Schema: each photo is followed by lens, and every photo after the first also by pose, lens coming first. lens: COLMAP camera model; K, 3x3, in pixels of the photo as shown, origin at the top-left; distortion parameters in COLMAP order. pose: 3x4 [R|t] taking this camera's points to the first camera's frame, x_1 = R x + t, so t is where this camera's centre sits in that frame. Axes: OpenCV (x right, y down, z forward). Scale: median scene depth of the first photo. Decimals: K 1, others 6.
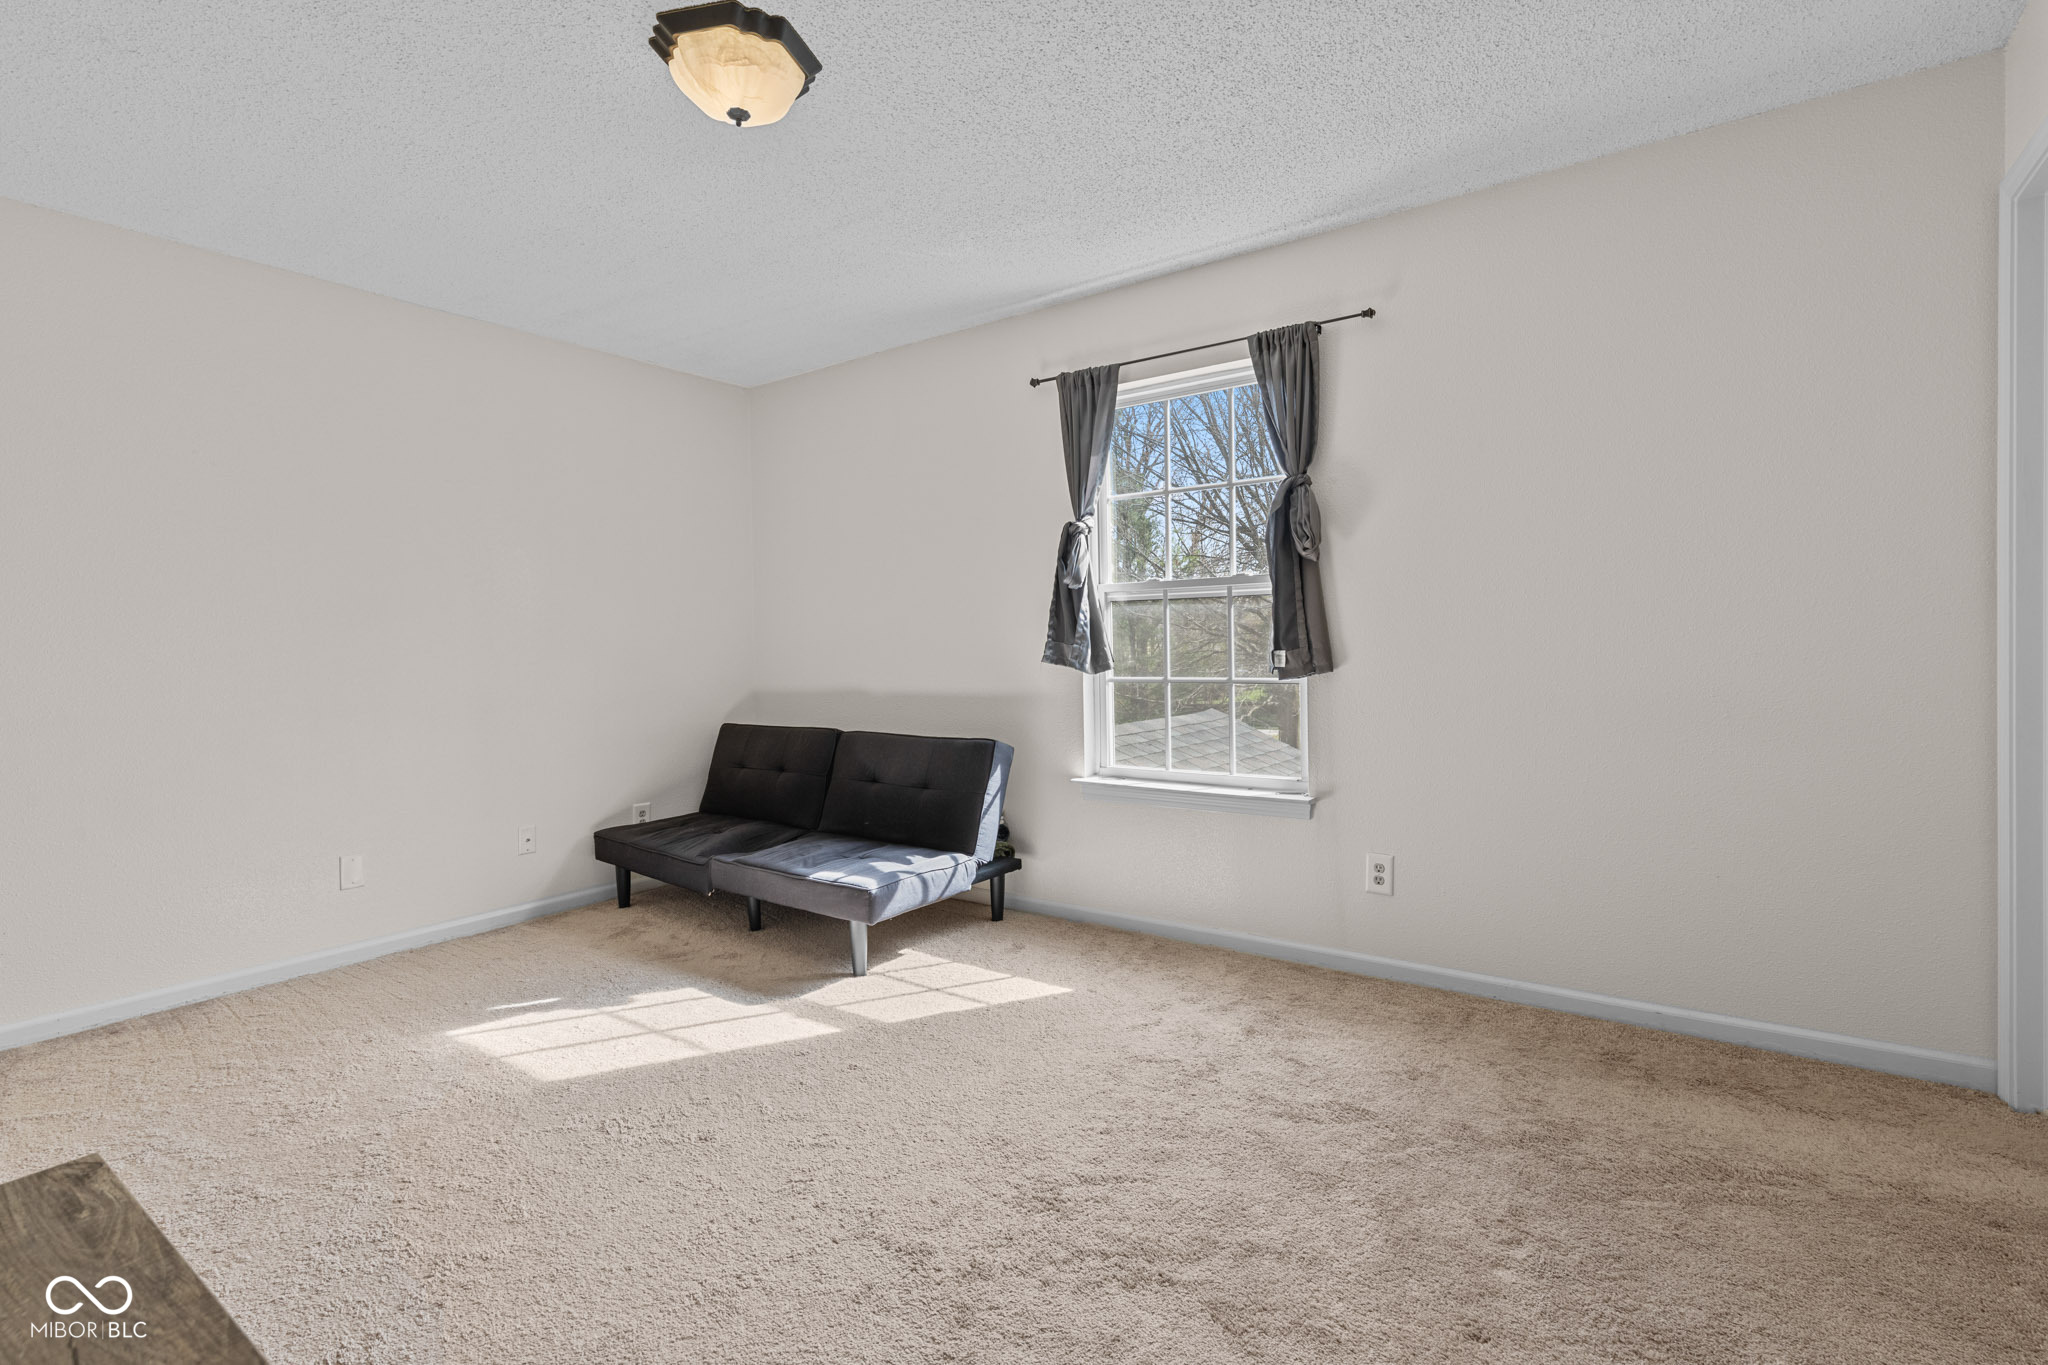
lens RADIAL K [[931.6, 0, 1031.6], [0, 931.6, 682.2], [0, 0, 1]] dist [0.000686, 0.000217]
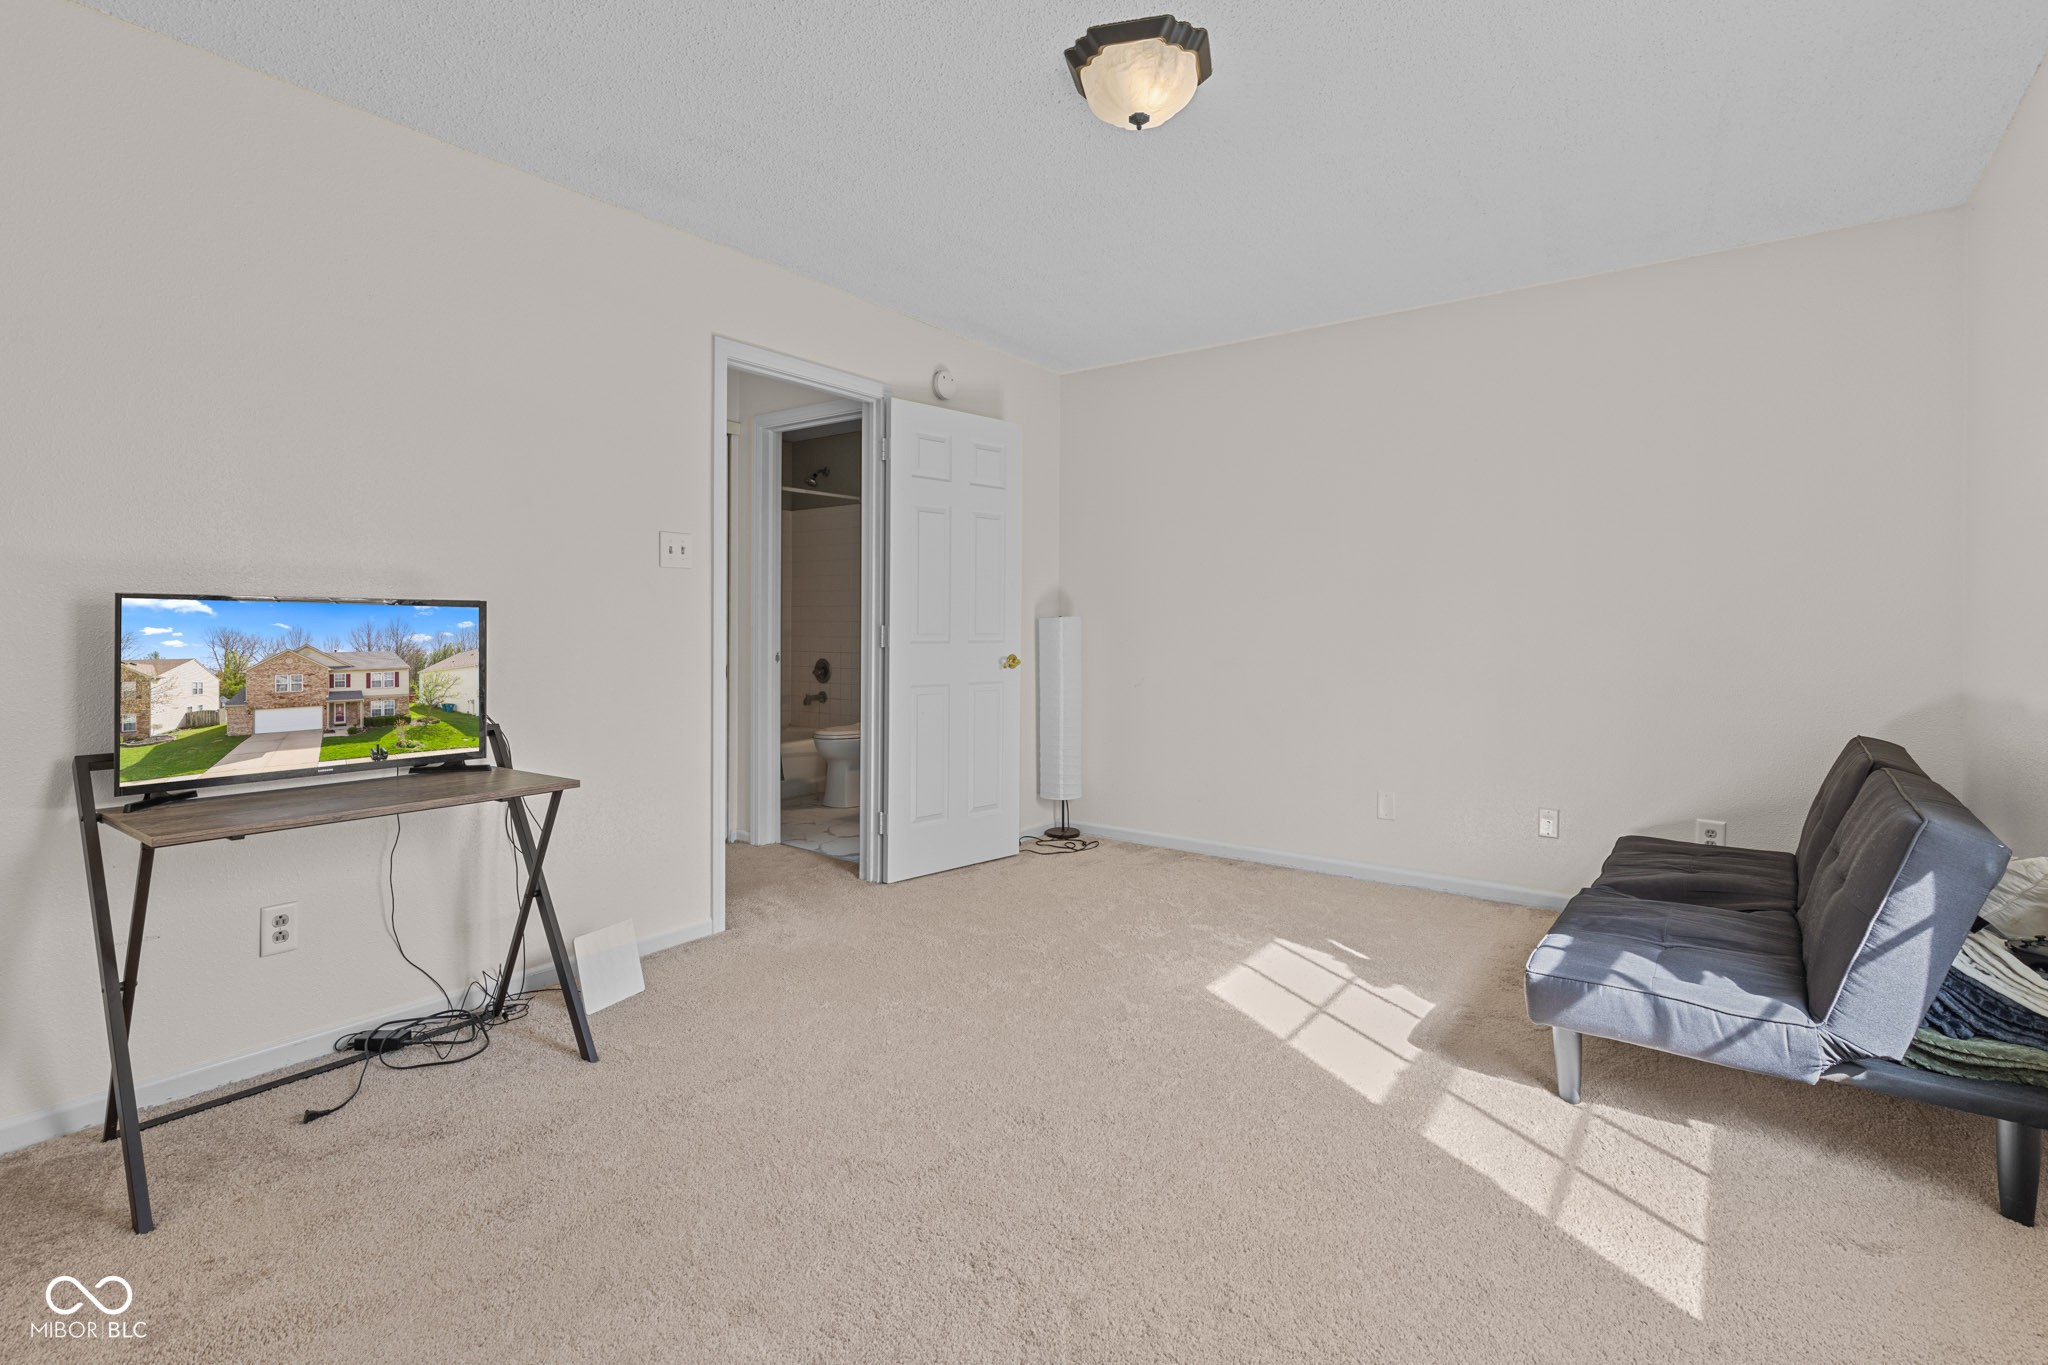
lens RADIAL K [[936.9, 0, 1024.1], [0, 936.9, 643.3], [0, 0, 1]] dist [-0.000752, -0.000254]
pose [[-0.032528, 0.034079, -0.998890, 0.526177], [-0.036434, 0.998714, 0.035260, -0.033394], [0.998807, 0.037540, -0.031244, 0.626220]]
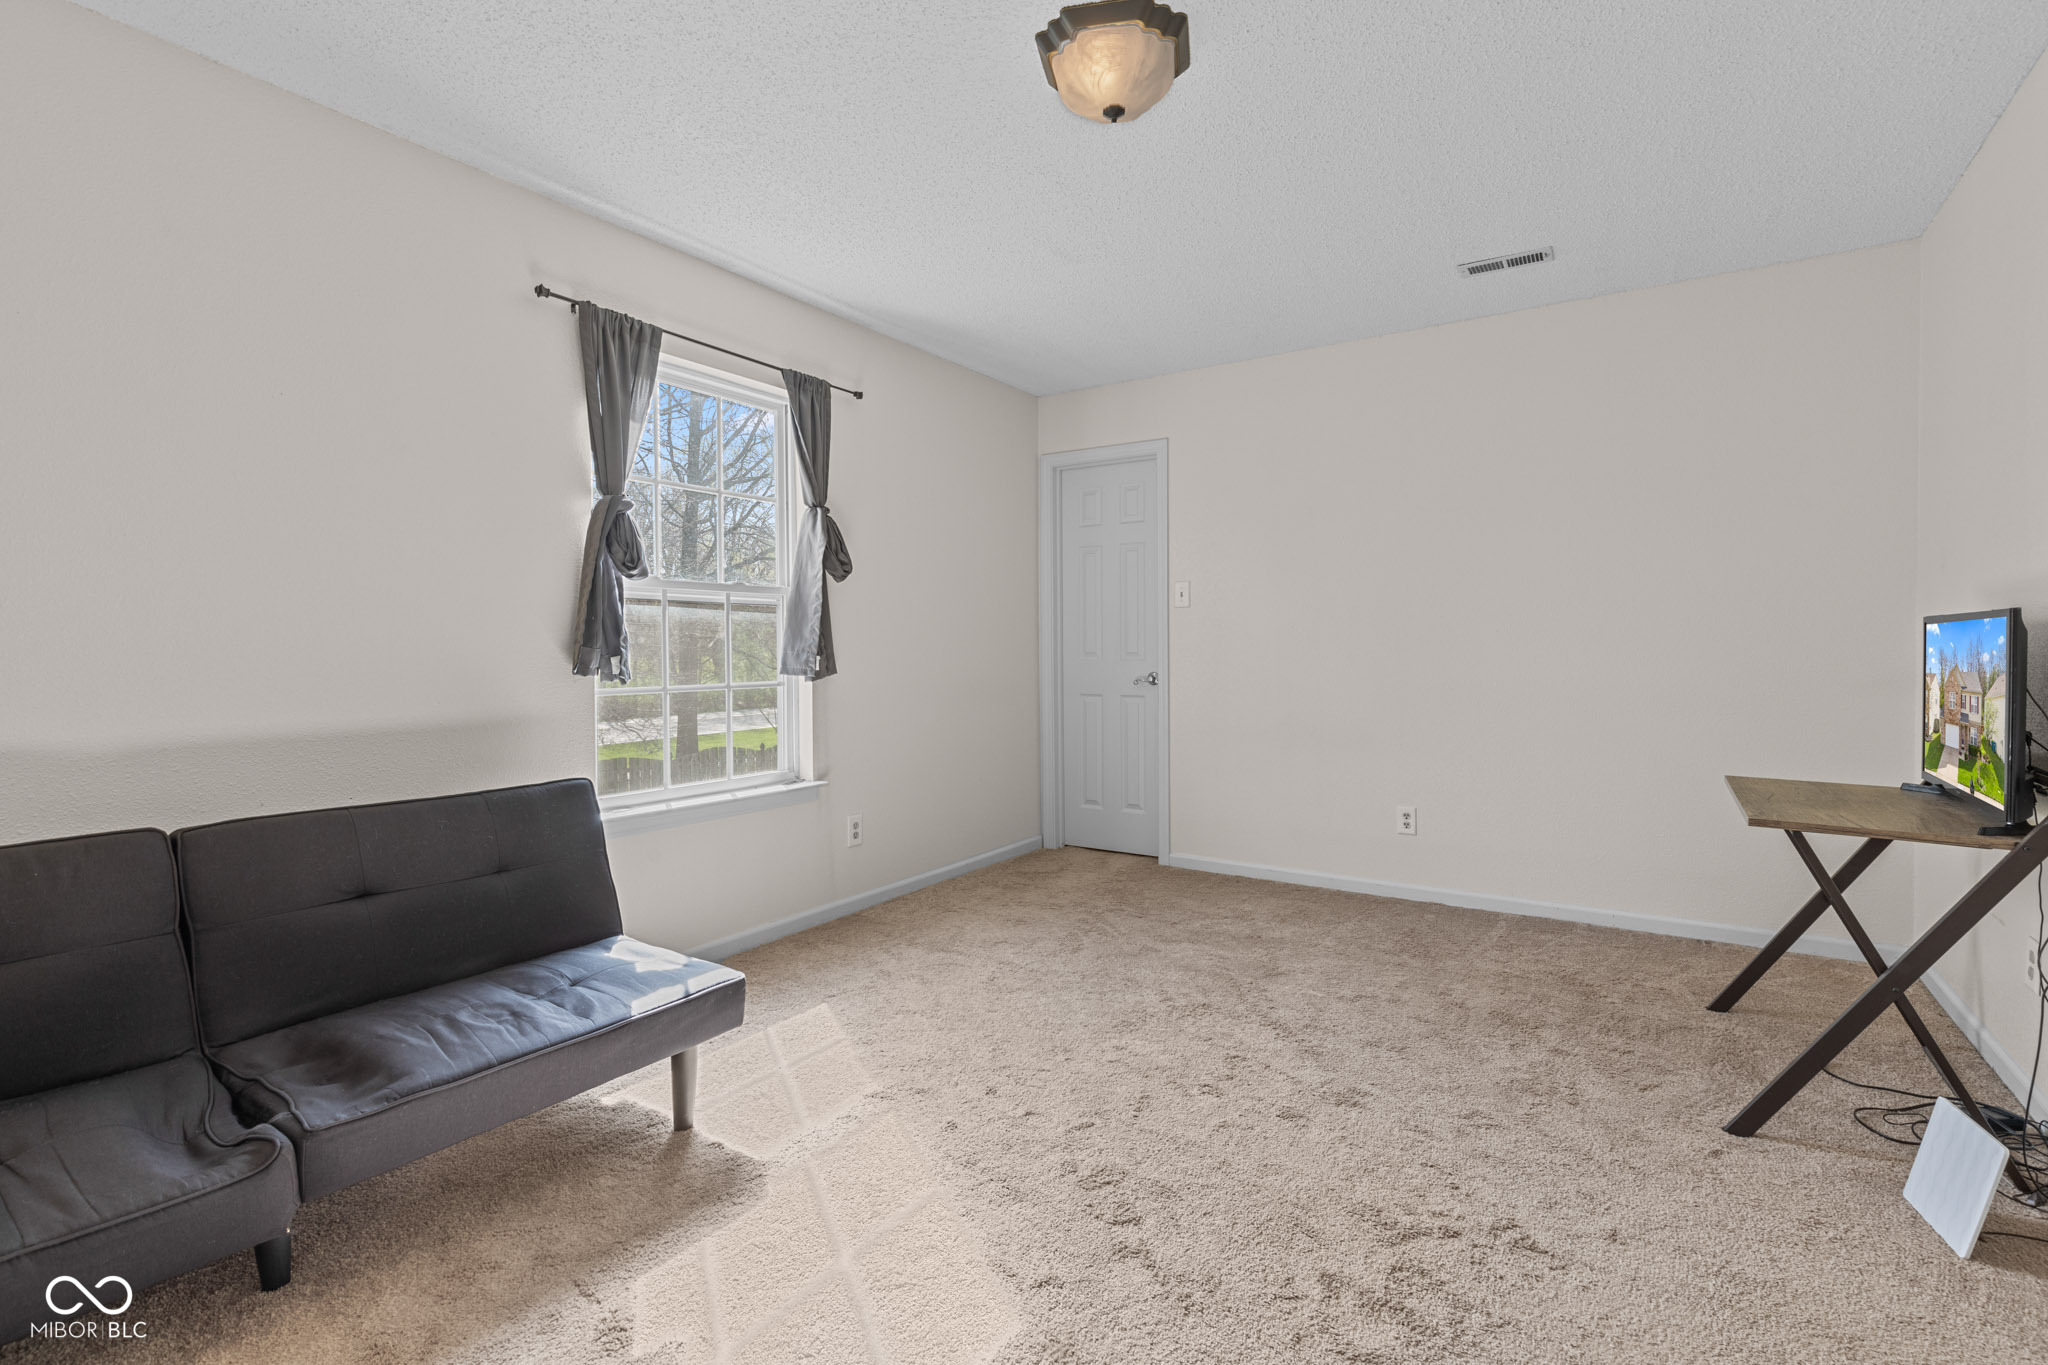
lens RADIAL K [[931.6, 0, 1031.6], [0, 931.6, 682.2], [0, 0, 1]] dist [0.000686, 0.000217]
pose [[-0.036653, -0.019317, 0.999141, -0.897575], [0.045668, 0.998736, 0.020984, -0.013182], [-0.998284, 0.046398, -0.035725, 0.780358]]
